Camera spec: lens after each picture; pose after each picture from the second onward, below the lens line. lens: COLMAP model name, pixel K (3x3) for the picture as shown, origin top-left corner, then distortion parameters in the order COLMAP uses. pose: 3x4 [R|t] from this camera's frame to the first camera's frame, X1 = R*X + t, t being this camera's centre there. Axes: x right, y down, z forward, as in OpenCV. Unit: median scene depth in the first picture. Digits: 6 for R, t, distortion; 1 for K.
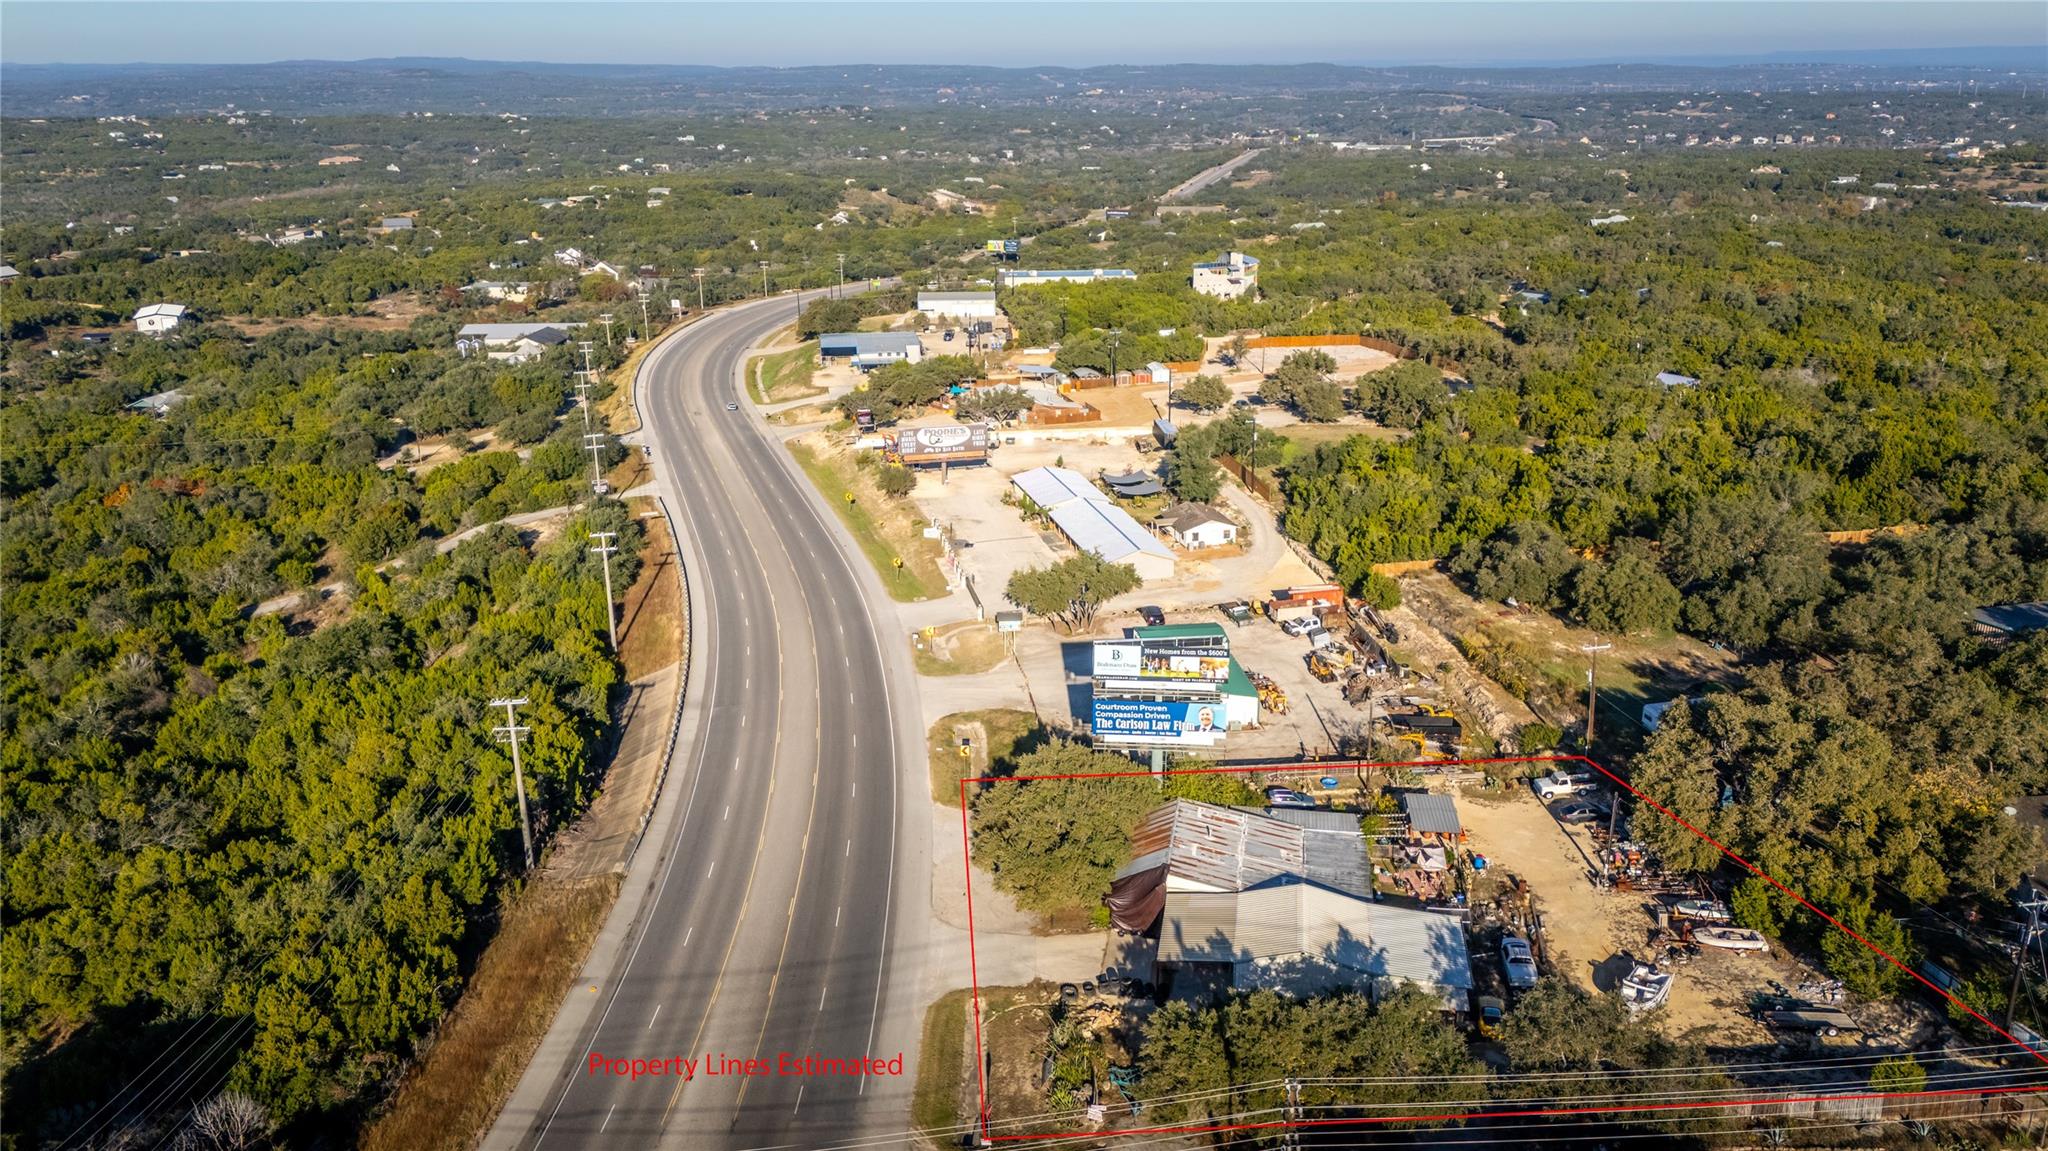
lens RADIAL K [[1520.8, 0, 1020.7], [0, 1520.8, 587.0], [0, 0, 1]] dist [0.048859, -0.048591]
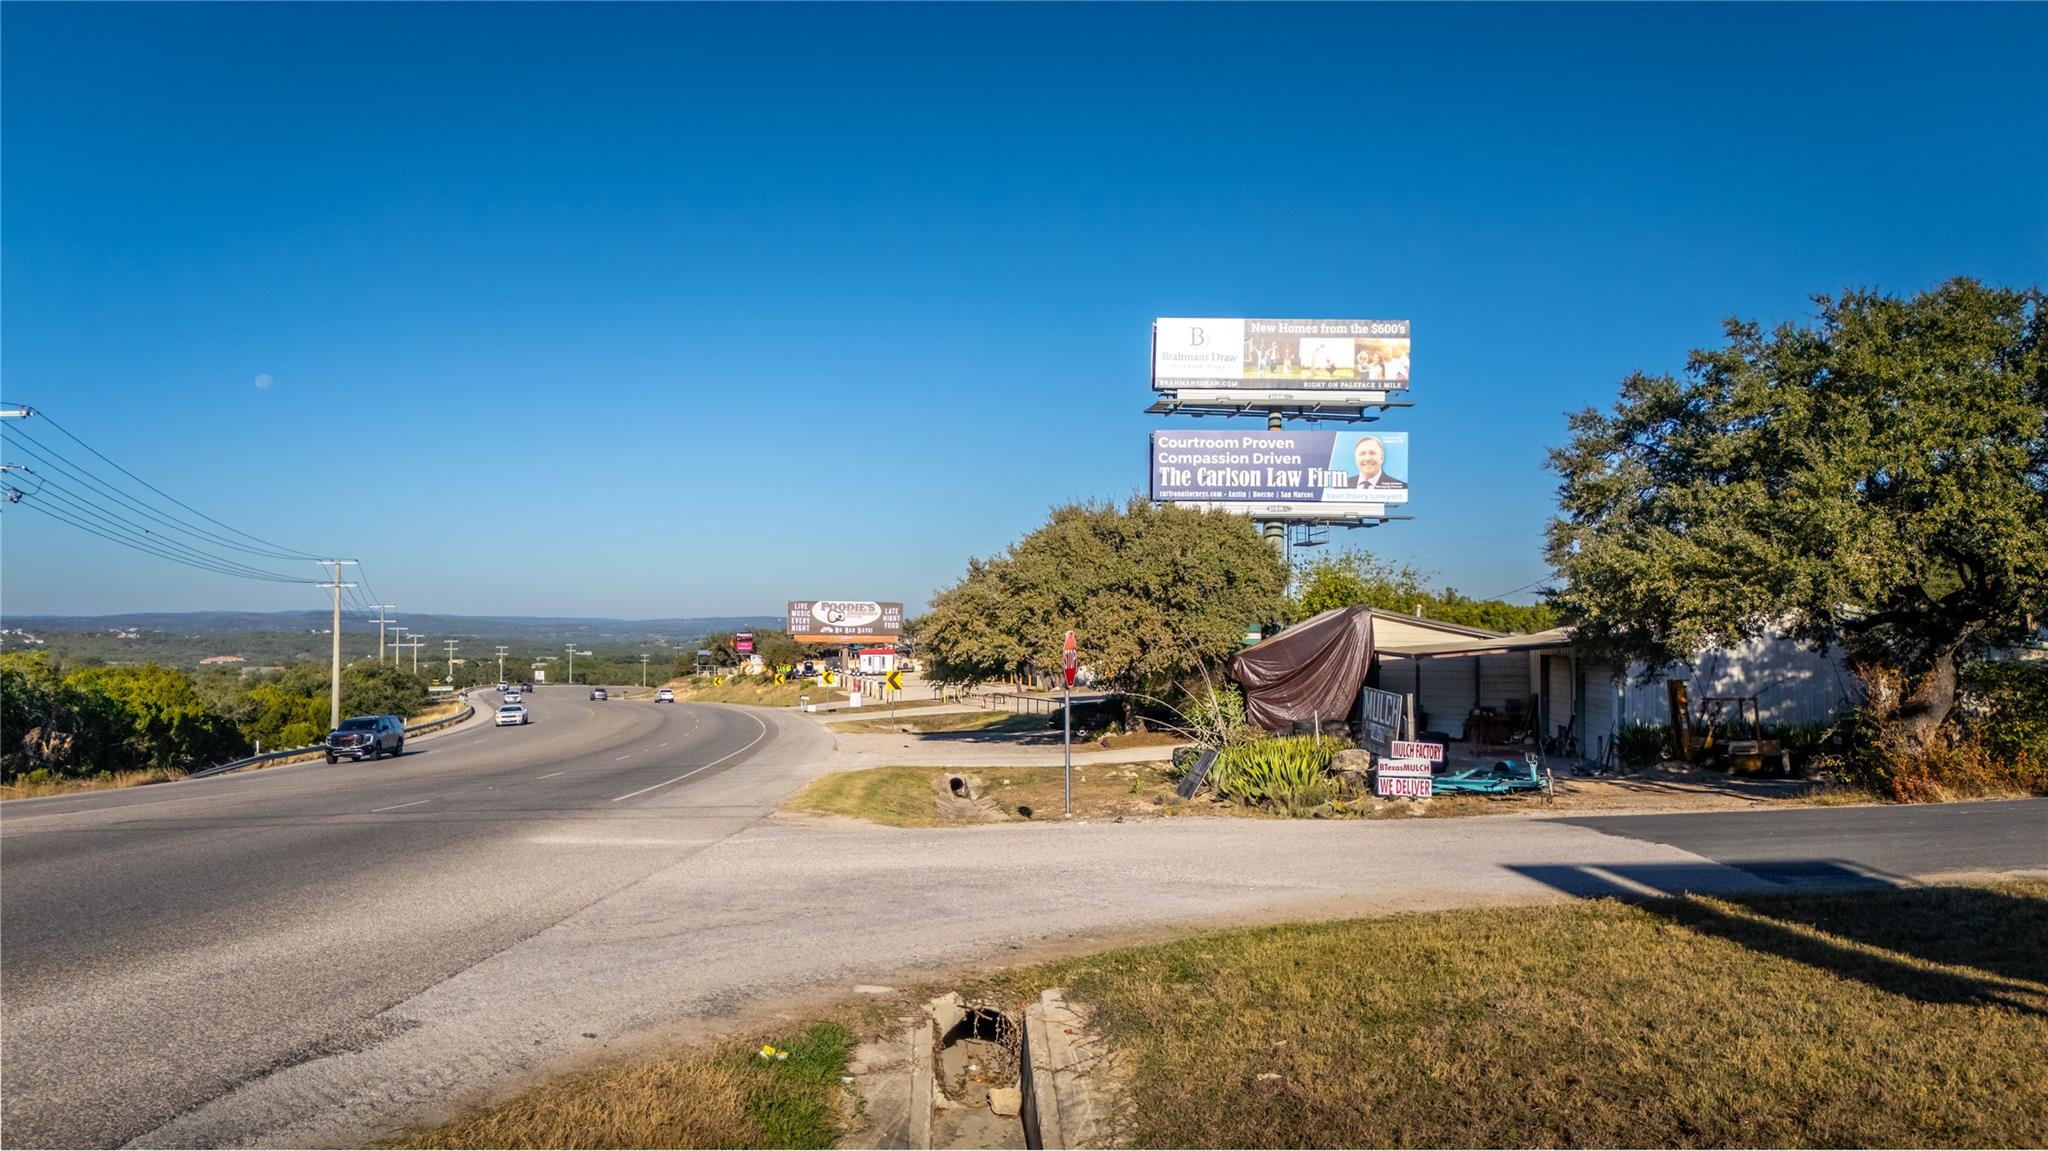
lens RADIAL K [[1520.8, 0, 1016.9], [0, 1520.8, 587.7], [0, 0, 1]] dist [0.048859, -0.048591]
pose [[0.997518, 0.019241, 0.067733, -0.033871], [0.004538, 0.942375, -0.334527, 0.300847], [-0.070266, 0.334004, 0.939949, 0.527397]]
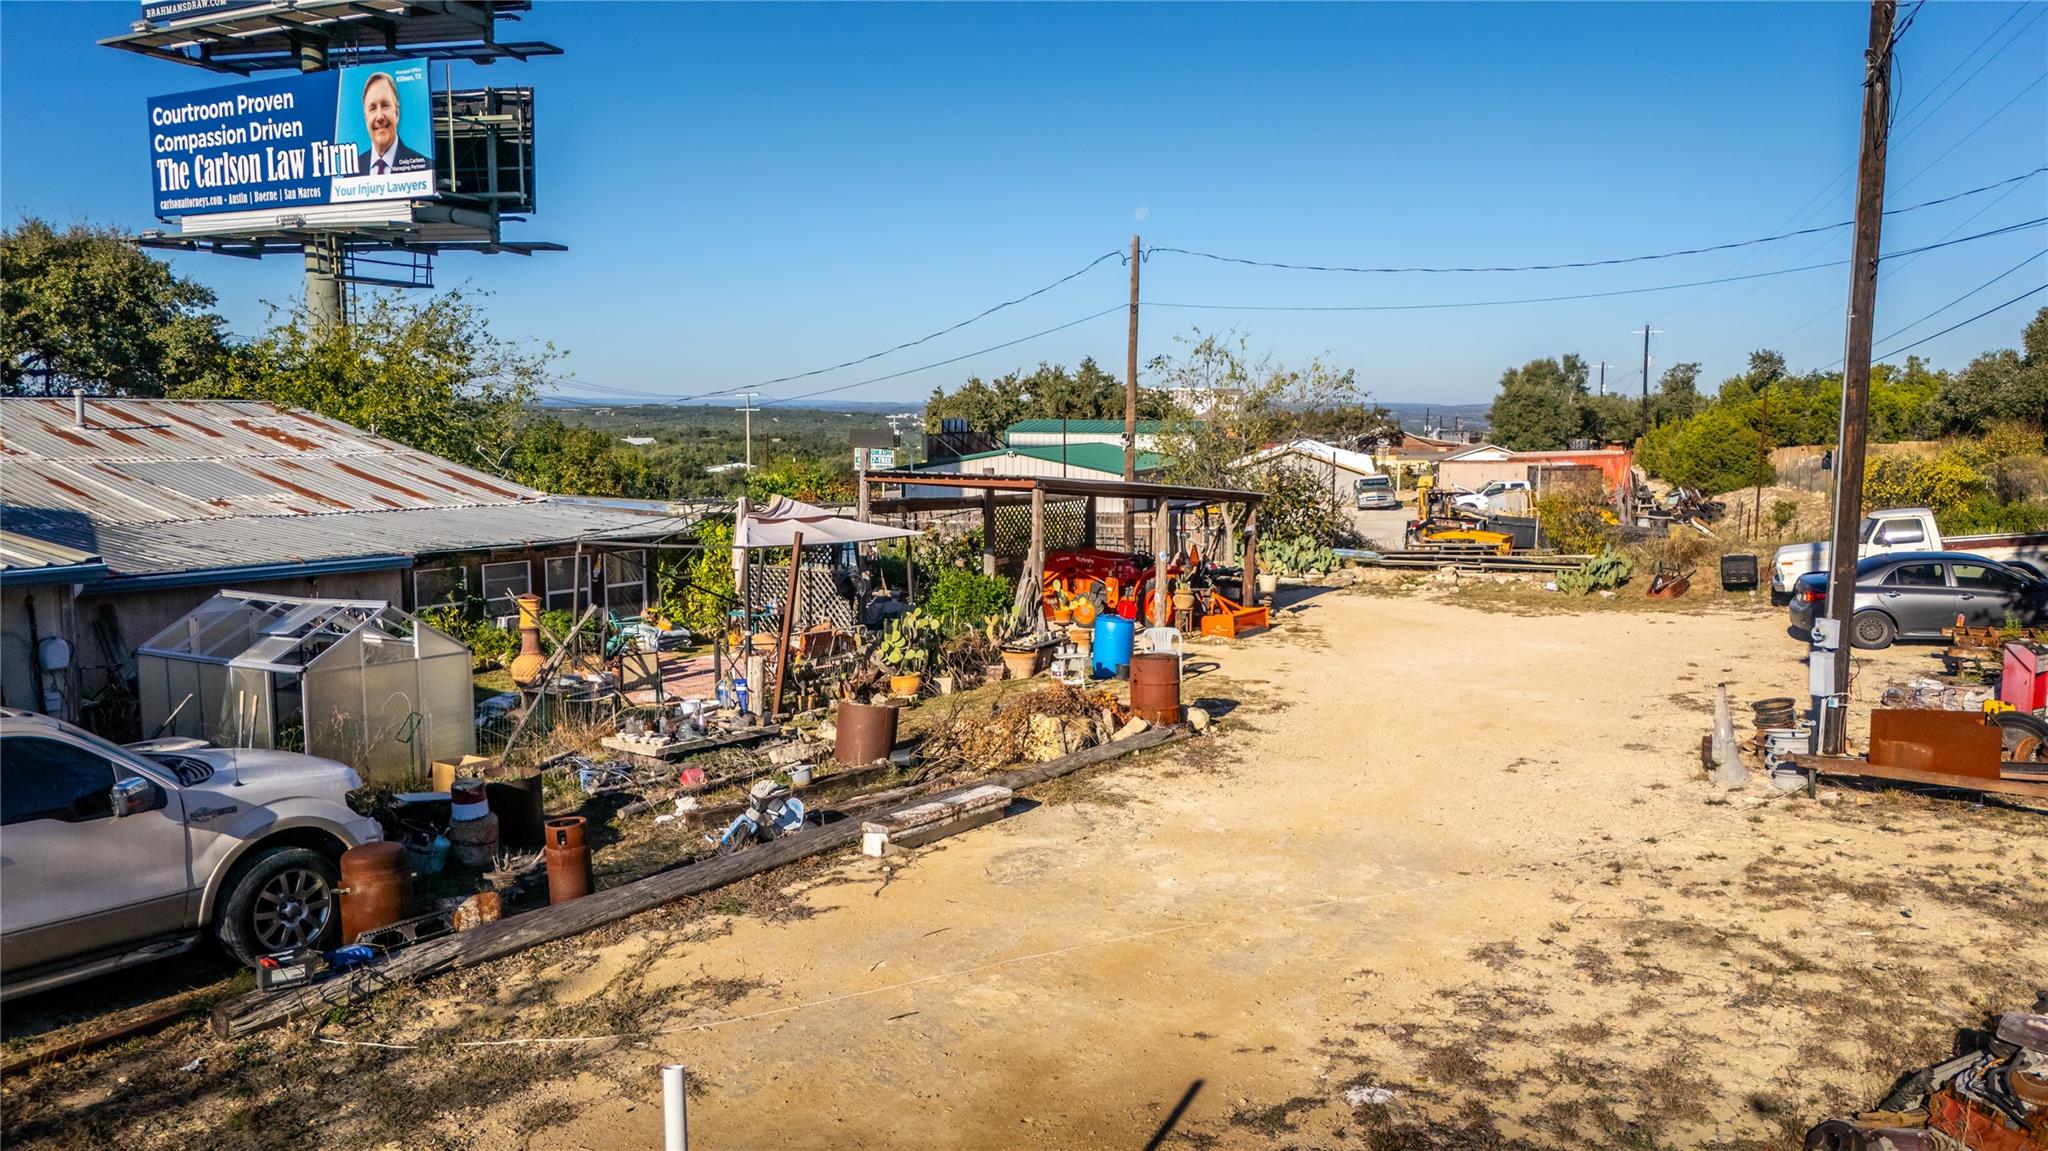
lens RADIAL K [[1520.8, 0, 1022.8], [0, 1520.8, 572.6], [0, 0, 1]] dist [0.048859, -0.048591]
pose [[0.902773, 0.065413, -0.425113, 0.352455], [-0.139353, 0.979539, -0.145206, 0.191570], [0.406916, 0.190329, 0.893417, 0.807421]]
